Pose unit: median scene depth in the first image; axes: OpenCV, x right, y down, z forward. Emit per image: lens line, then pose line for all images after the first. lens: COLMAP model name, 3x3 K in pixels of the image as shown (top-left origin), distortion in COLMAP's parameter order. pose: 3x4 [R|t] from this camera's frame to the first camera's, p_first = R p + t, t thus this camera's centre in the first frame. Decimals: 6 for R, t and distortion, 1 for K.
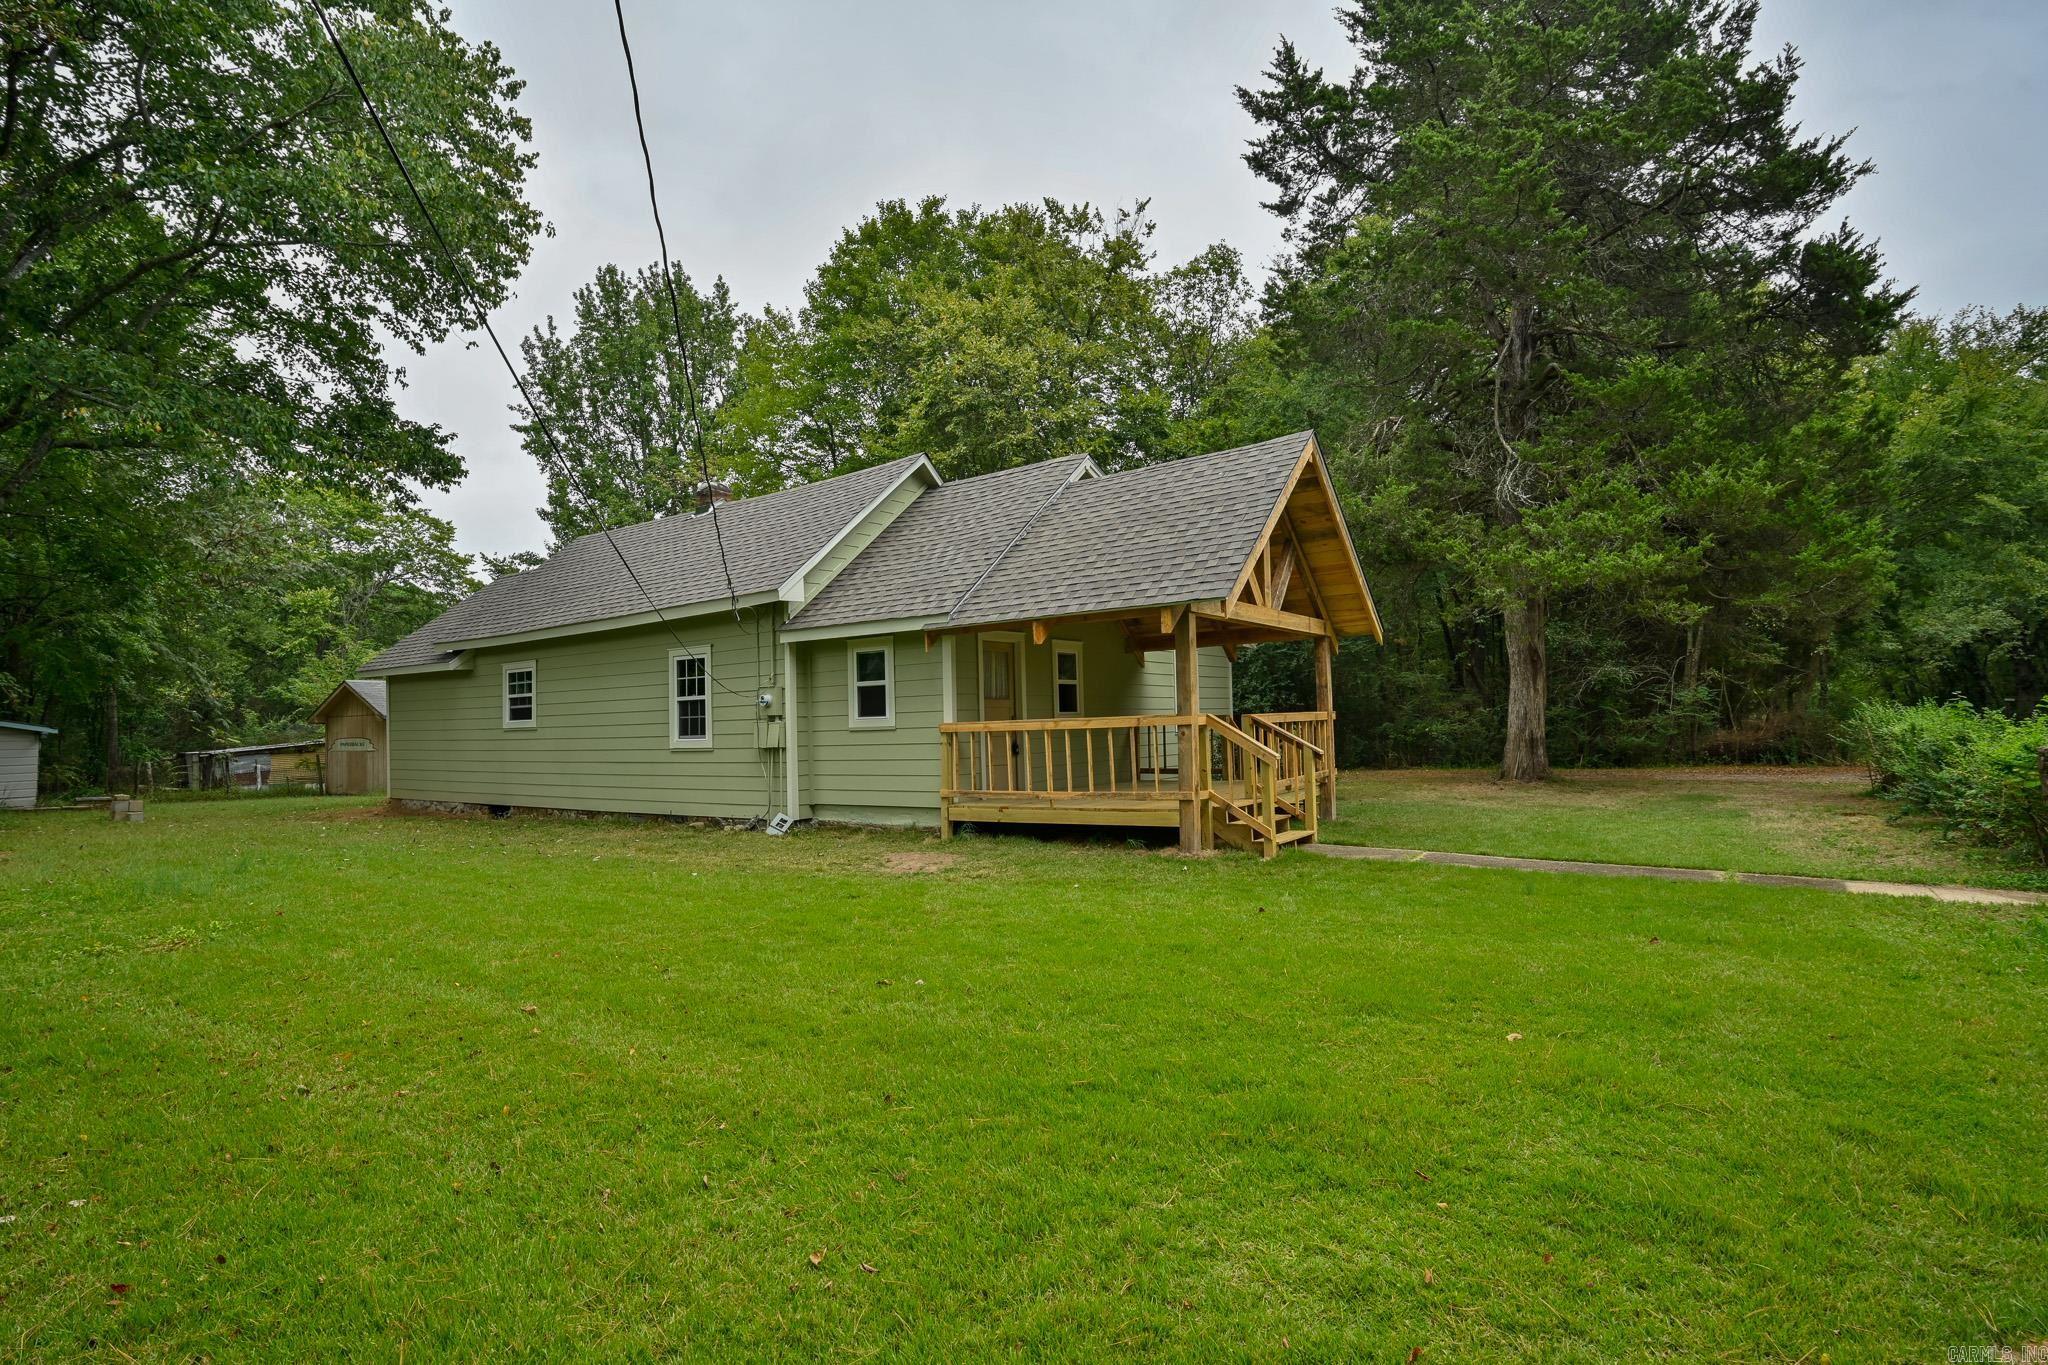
lens RADIAL K [[1007.2, 0, 1027.1], [0, 1007.2, 740.5], [0, 0, 1]] dist [-0.000207, 0.000001]
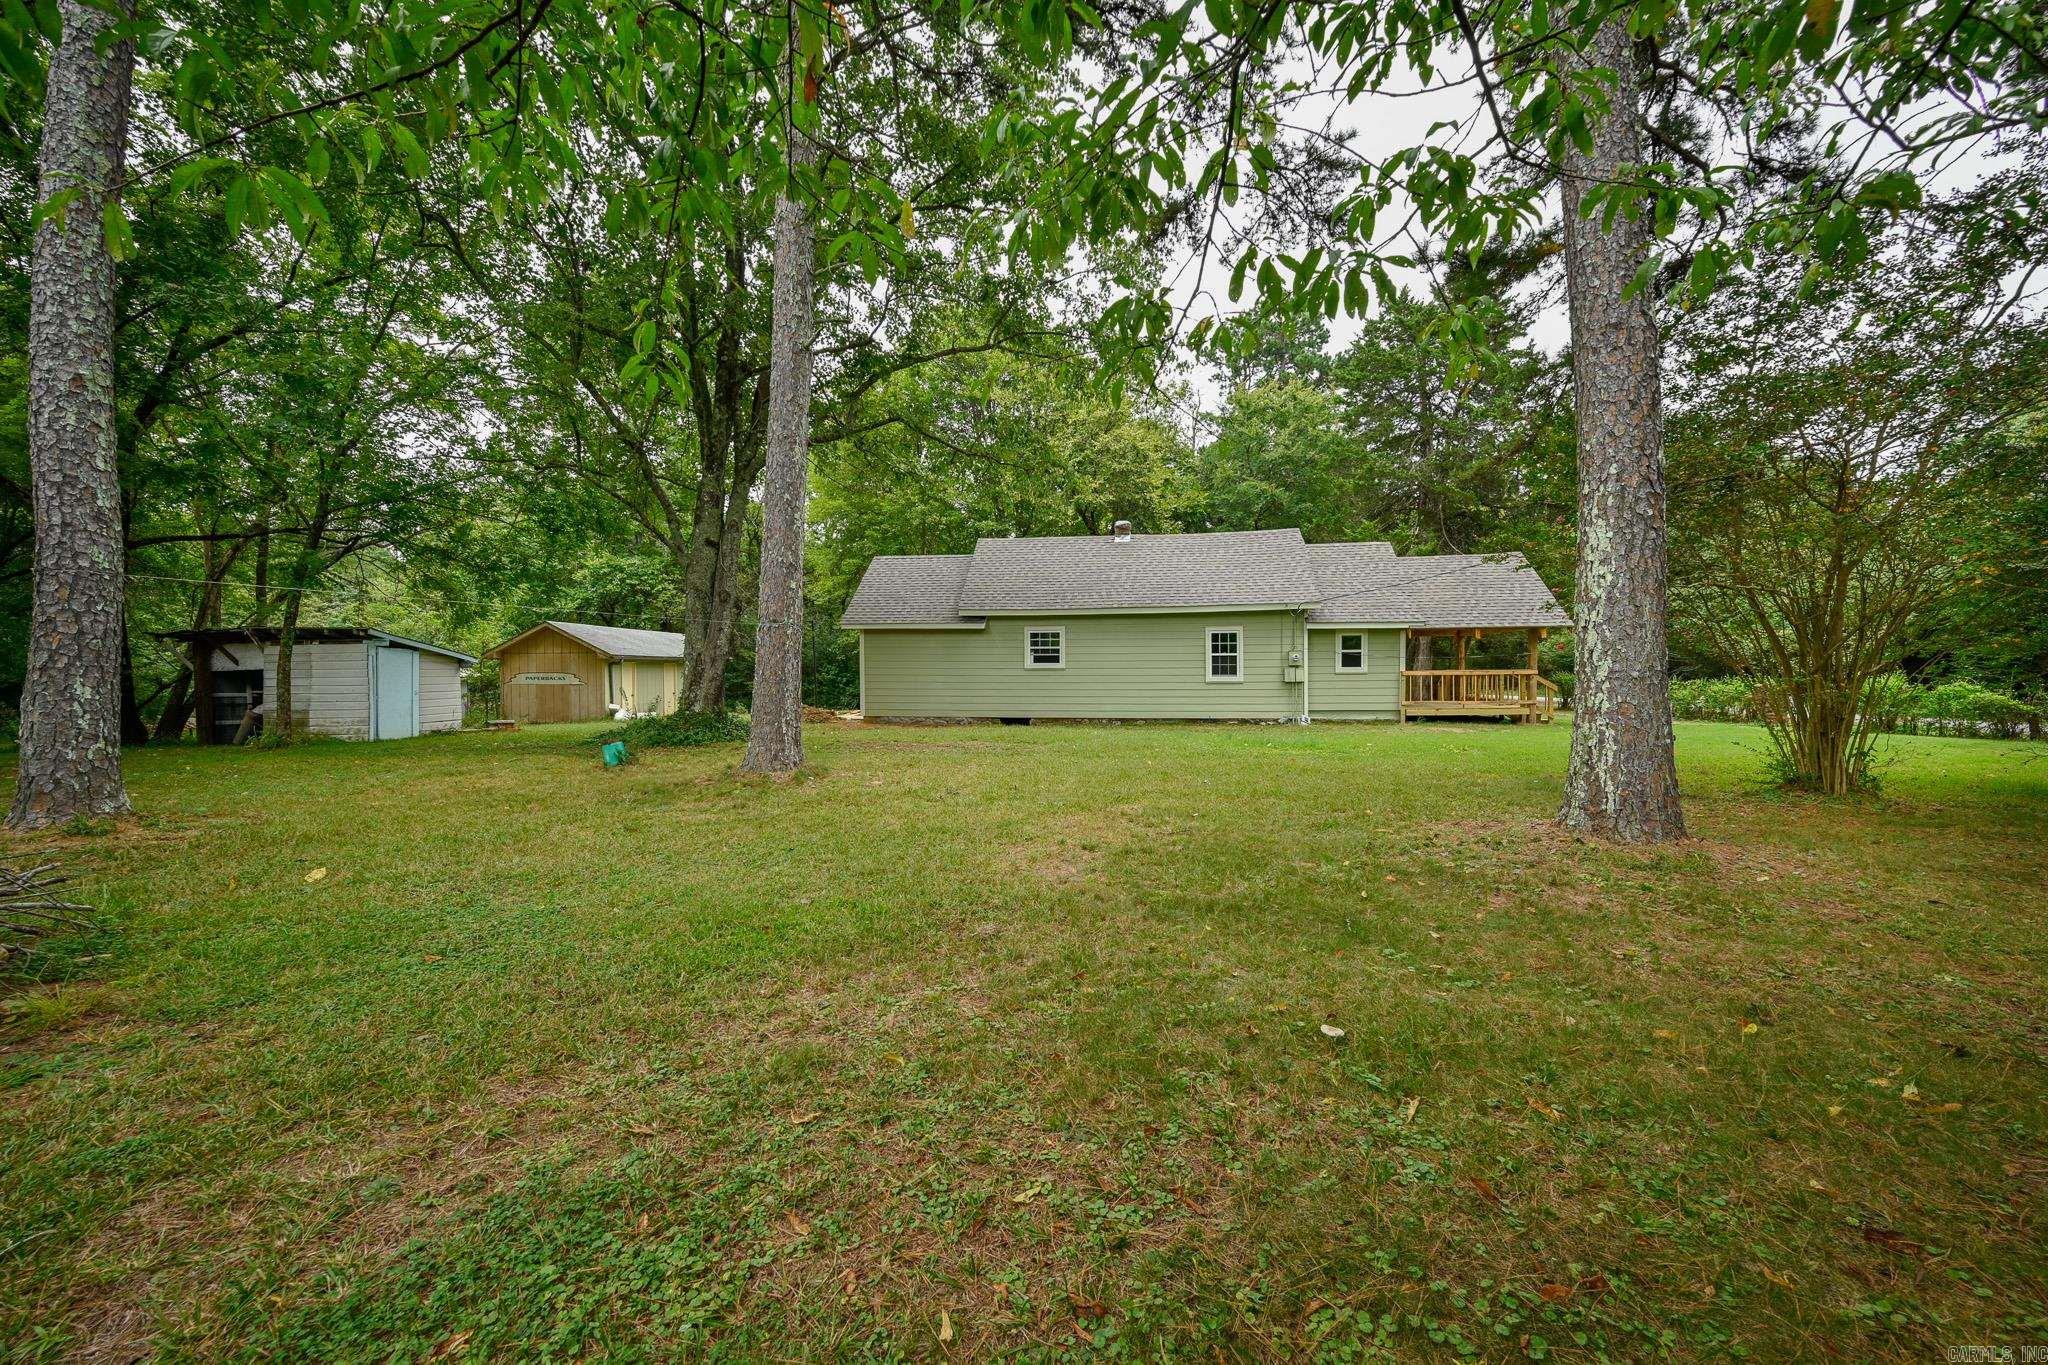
lens RADIAL K [[829.7, 0, 966.2], [0, 829.7, 680.8], [0, 0, 1]] dist [-0.000615, -0.000199]
pose [[0.874222, 0.005750, 0.485492, -1.500524], [-0.008282, 0.999961, 0.003070, 0.005437], [-0.485456, -0.006705, 0.874236, -0.092858]]
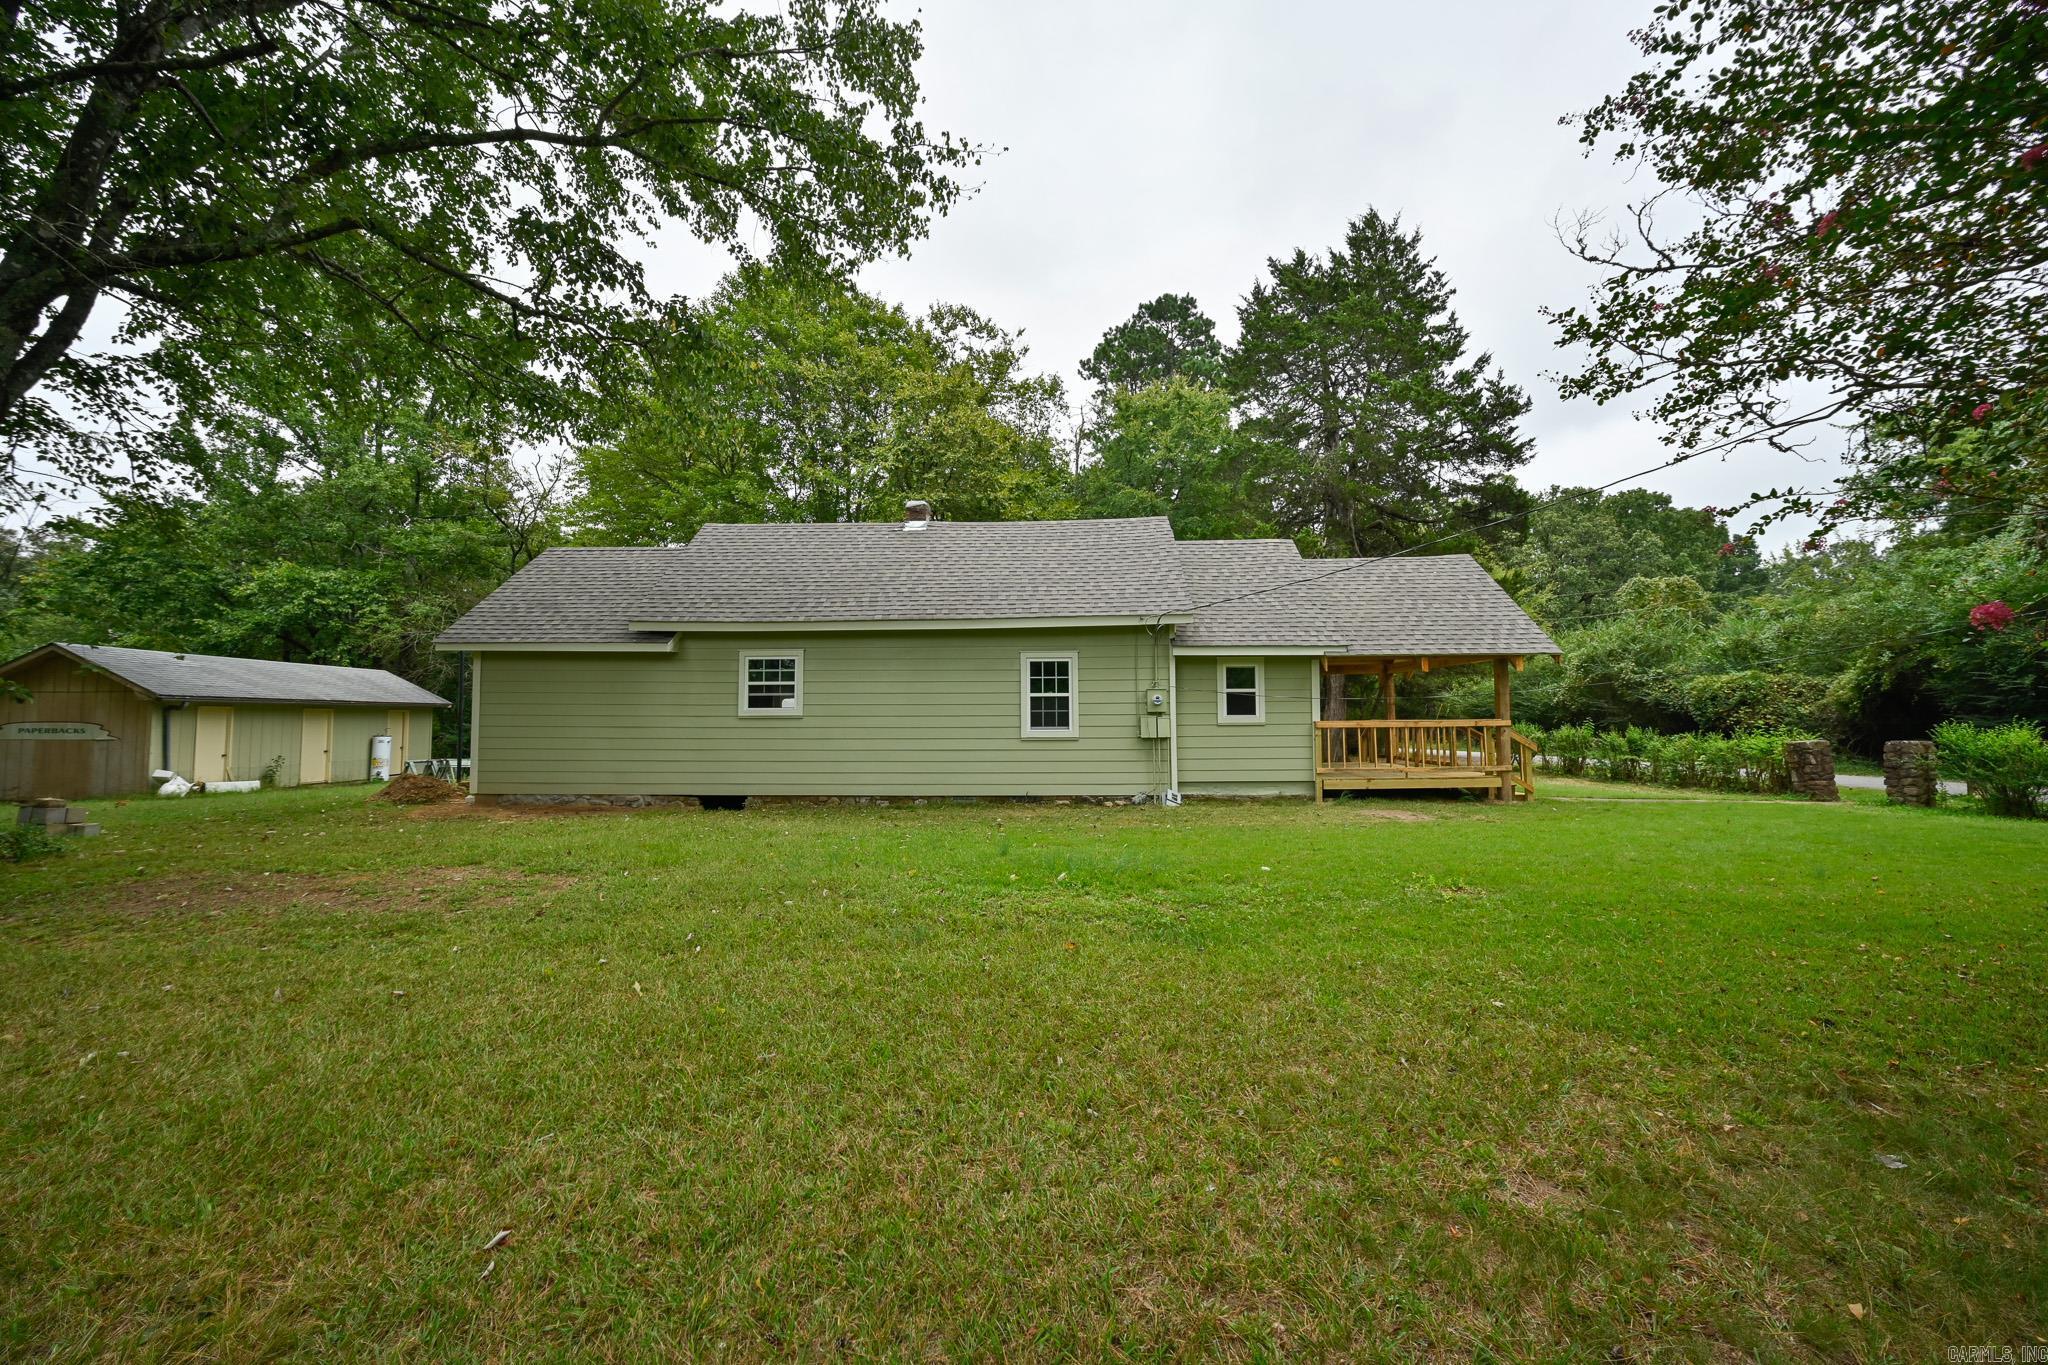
lens RADIAL K [[829.7, 0, 966.2], [0, 829.7, 680.8], [0, 0, 1]] dist [-0.000615, -0.000199]
pose [[0.822253, 0.040090, 0.567709, -0.977848], [-0.008575, 0.998275, -0.058077, -0.001389], [-0.569058, 0.042886, 0.821178, 0.266355]]
